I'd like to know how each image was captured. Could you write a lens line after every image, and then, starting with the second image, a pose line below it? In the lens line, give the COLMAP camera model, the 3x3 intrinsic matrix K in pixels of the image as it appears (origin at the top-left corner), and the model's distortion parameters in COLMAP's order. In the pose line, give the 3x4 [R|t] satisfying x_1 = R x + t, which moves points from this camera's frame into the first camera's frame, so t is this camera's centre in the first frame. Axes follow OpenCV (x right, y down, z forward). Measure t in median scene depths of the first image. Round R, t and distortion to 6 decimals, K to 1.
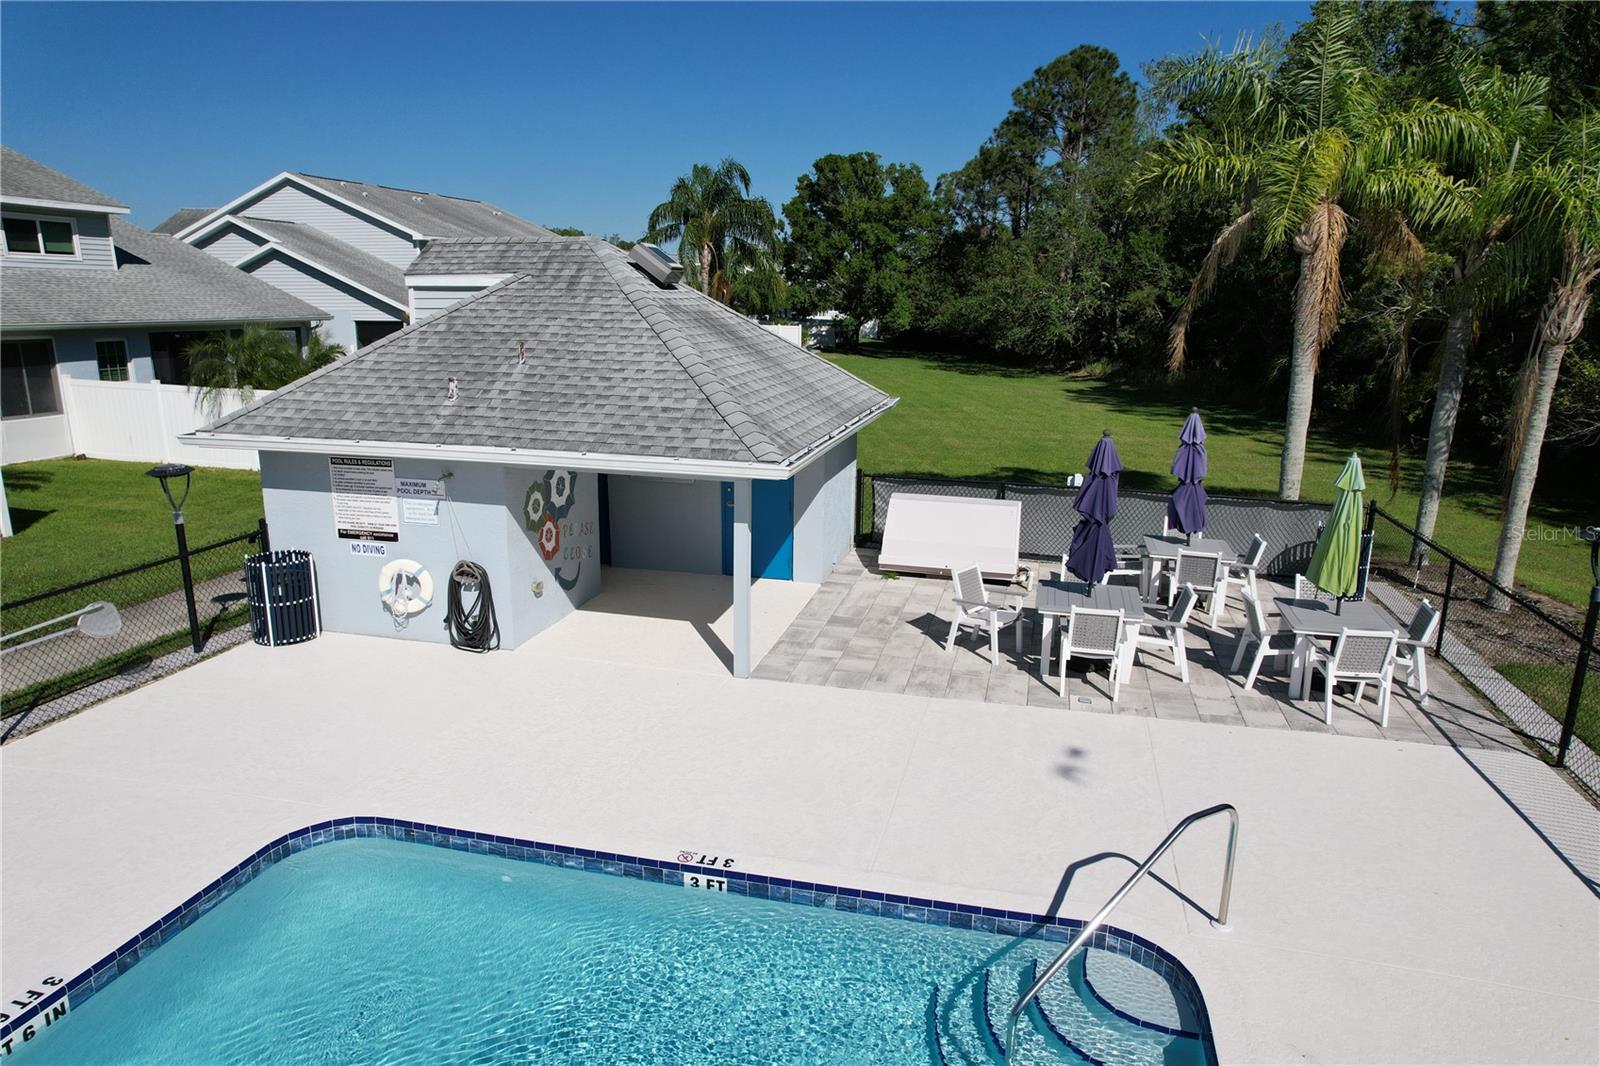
lens RADIAL K [[1019.7, 0, 798.6], [0, 1019.7, 541.8], [0, 0, 1]] dist [-0.040918, 0.008299]
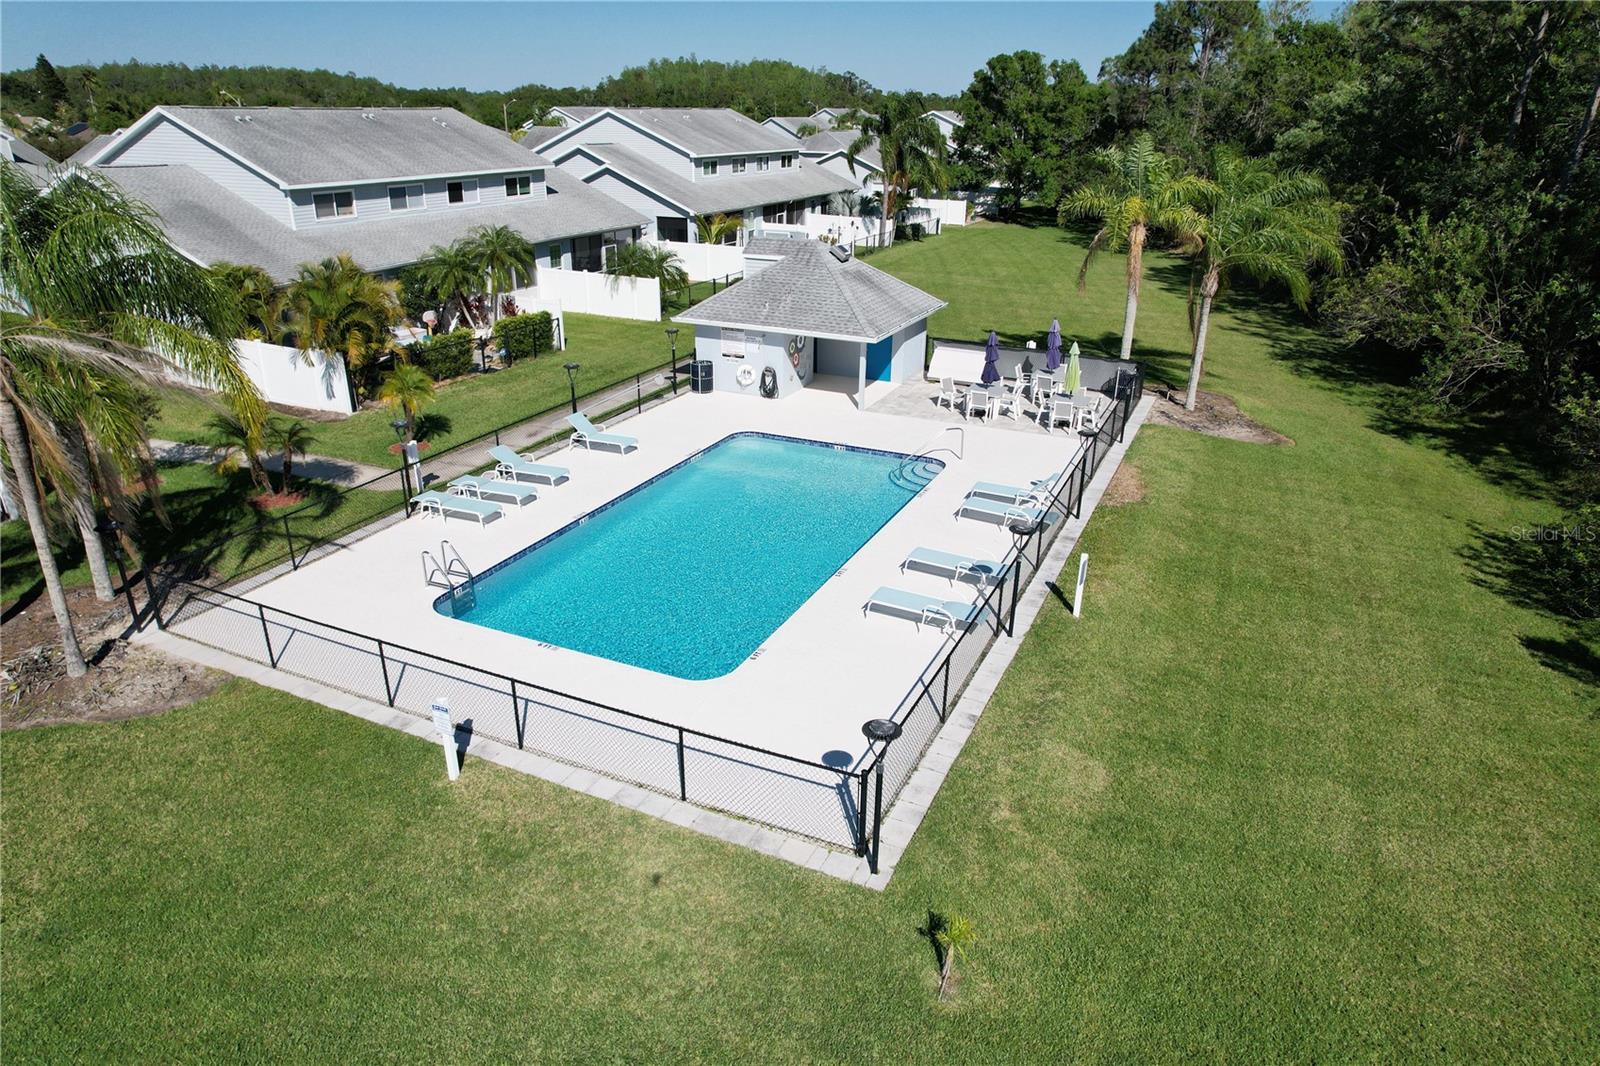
lens RADIAL K [[1019.7, 0, 785.9], [0, 1019.7, 528.3], [0, 0, 1]] dist [-0.040918, 0.008299]
pose [[0.979123, 0.073819, -0.189393, 0.277826], [-0.044814, 0.987195, 0.153093, 0.026053], [0.198269, -0.141409, 0.969893, -1.709544]]
